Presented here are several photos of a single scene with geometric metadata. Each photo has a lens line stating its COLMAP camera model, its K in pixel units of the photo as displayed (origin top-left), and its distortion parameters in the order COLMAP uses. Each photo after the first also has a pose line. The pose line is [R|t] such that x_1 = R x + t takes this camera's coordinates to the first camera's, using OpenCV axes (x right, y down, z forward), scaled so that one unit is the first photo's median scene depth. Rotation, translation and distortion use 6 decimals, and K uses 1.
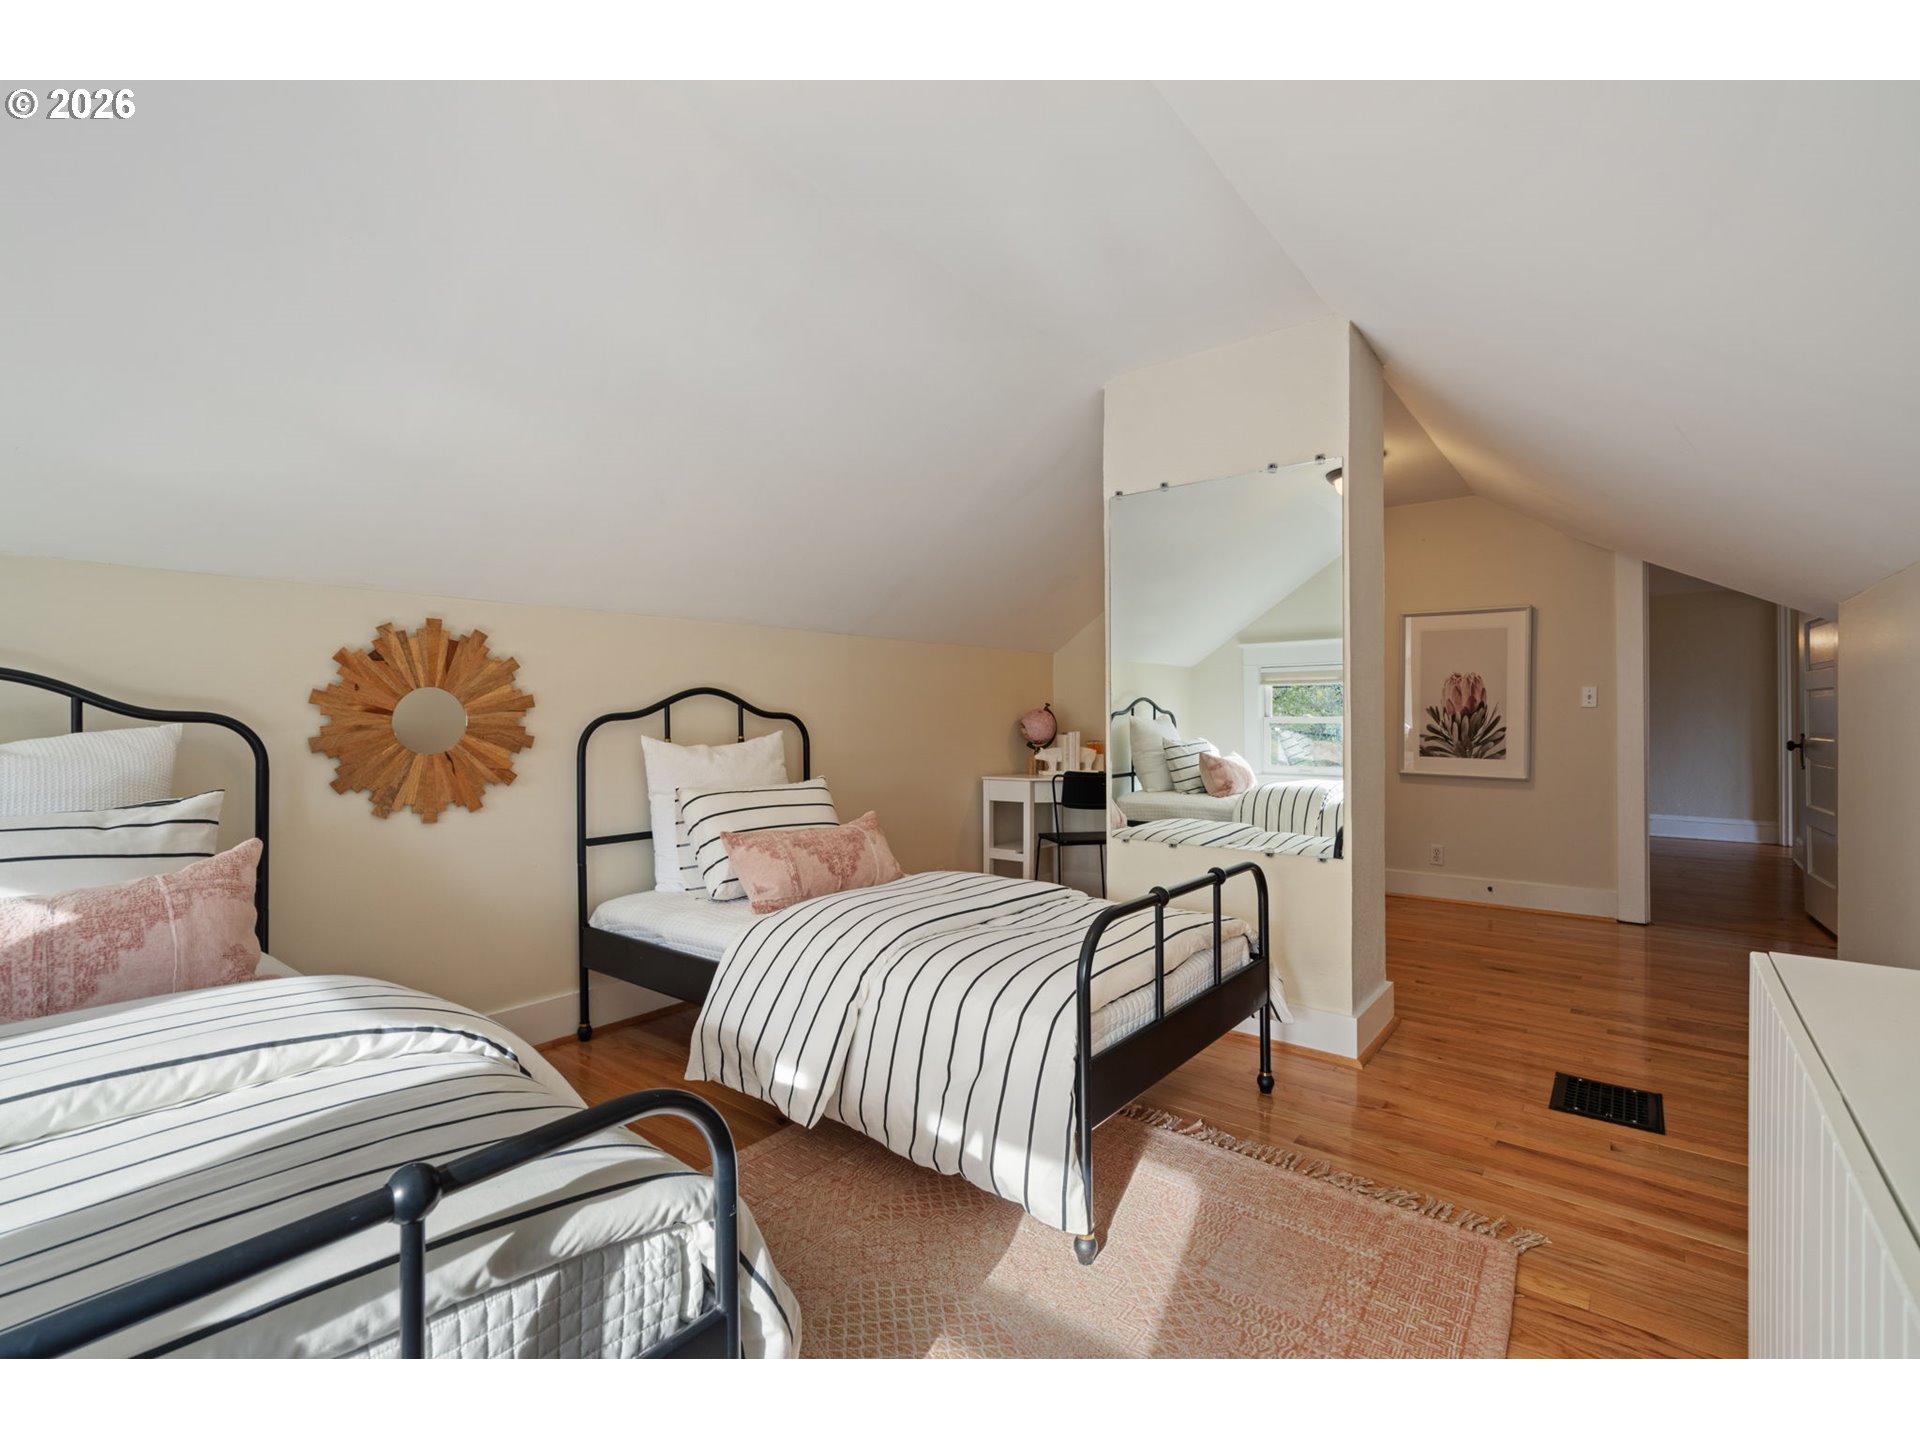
lens RADIAL K [[857.6, 0, 954.9], [0, 857.6, 722.9], [0, 0, 1]] dist [-0.002382, 0.000741]
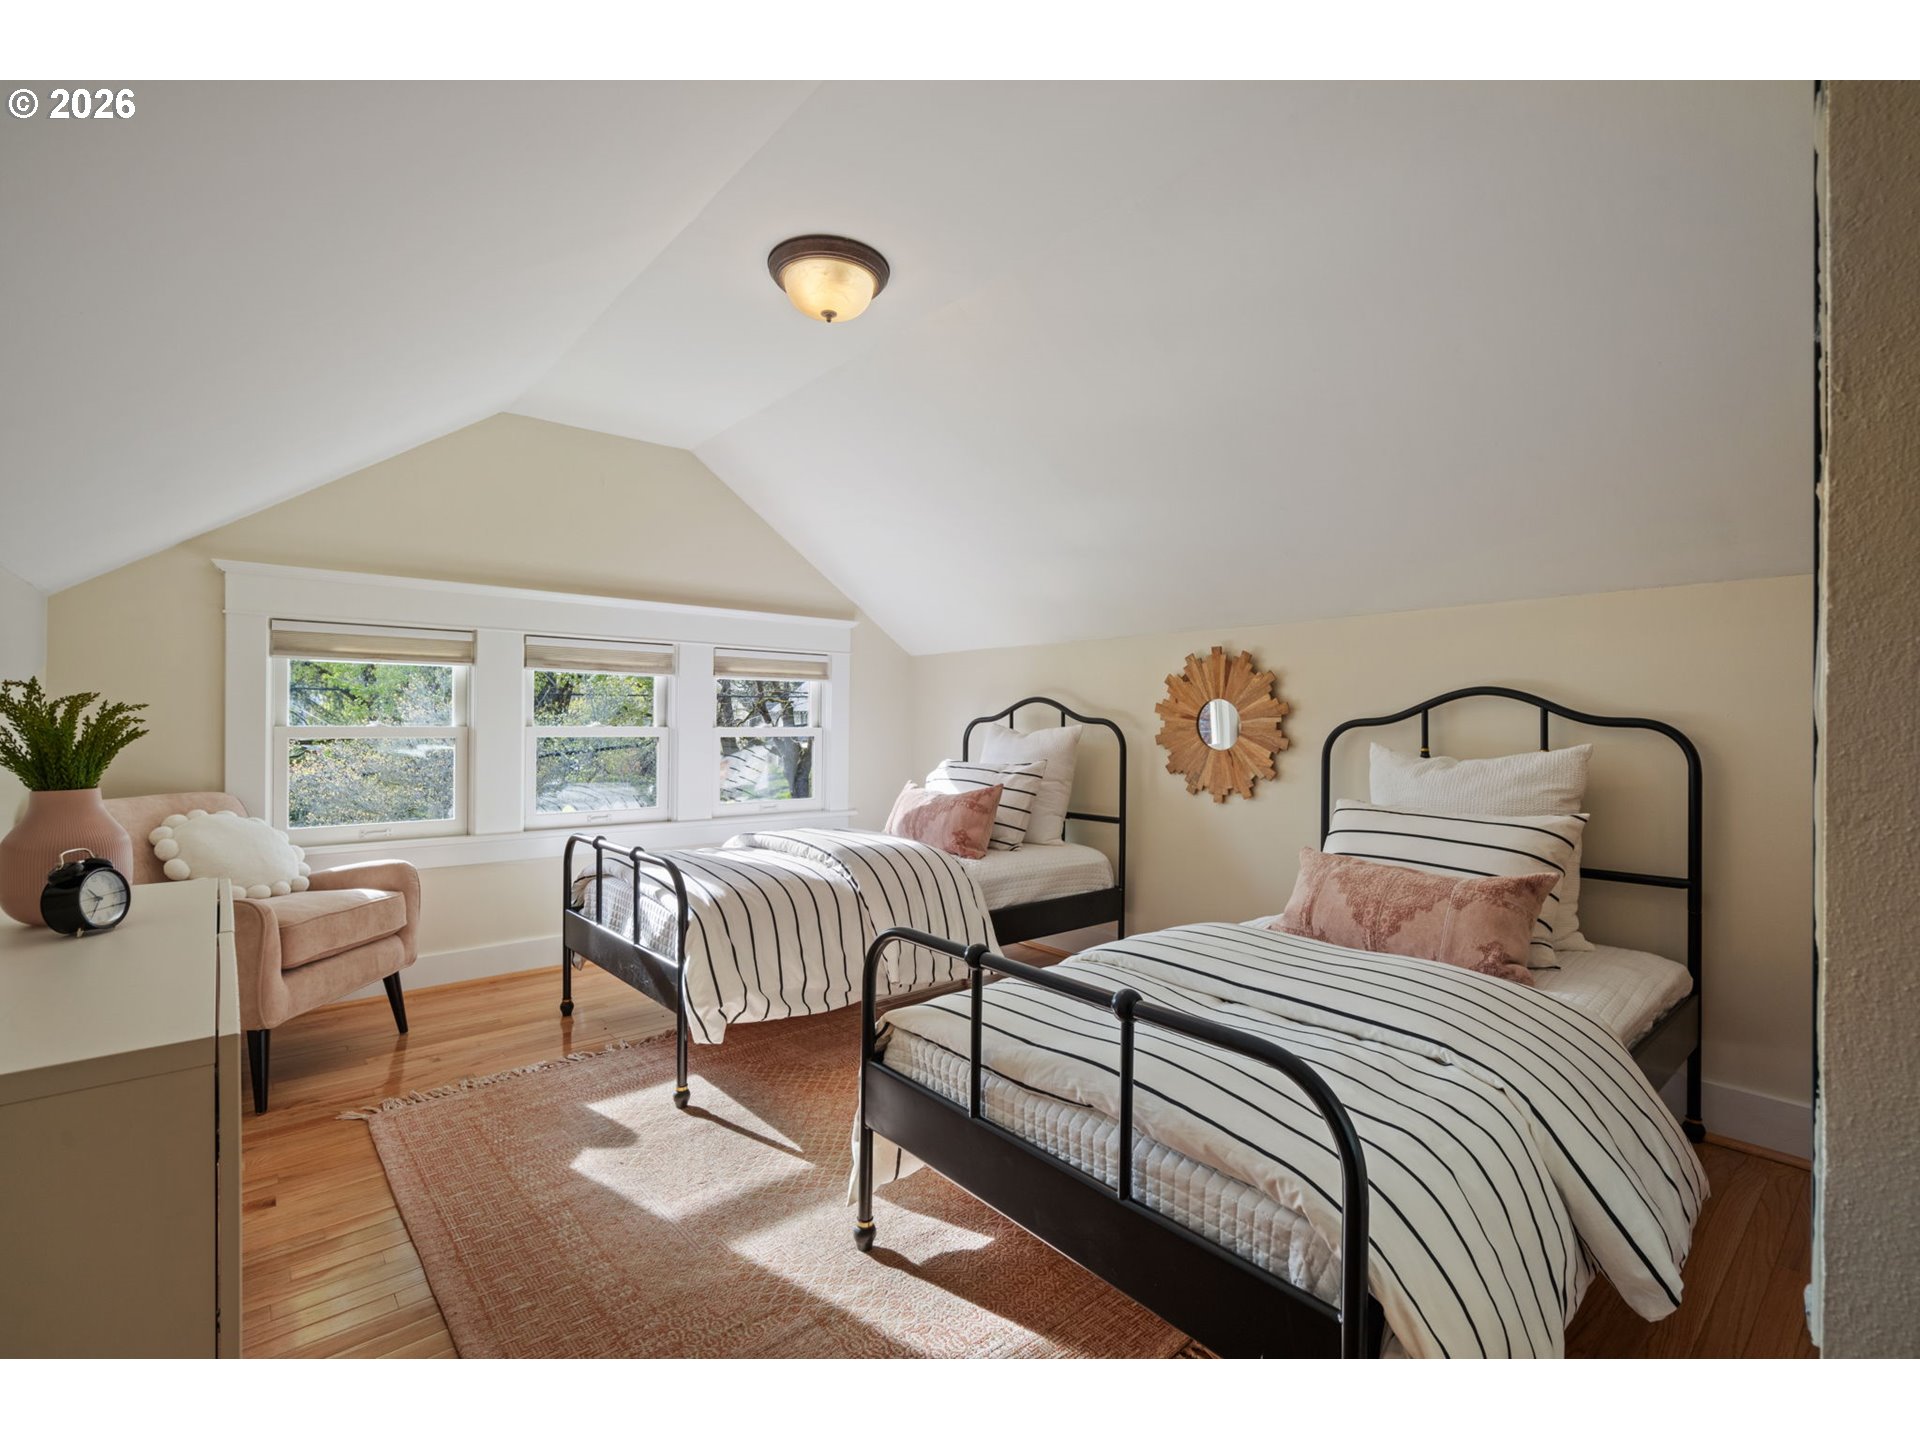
lens RADIAL K [[857.6, 0, 954.9], [0, 857.6, 722.9], [0, 0, 1]] dist [-0.002382, 0.000741]
pose [[-0.173342, 0.001832, -0.984860, 0.746833], [-0.014954, 0.999878, 0.004492, -0.005052], [0.984748, 0.015506, -0.173294, 0.831111]]
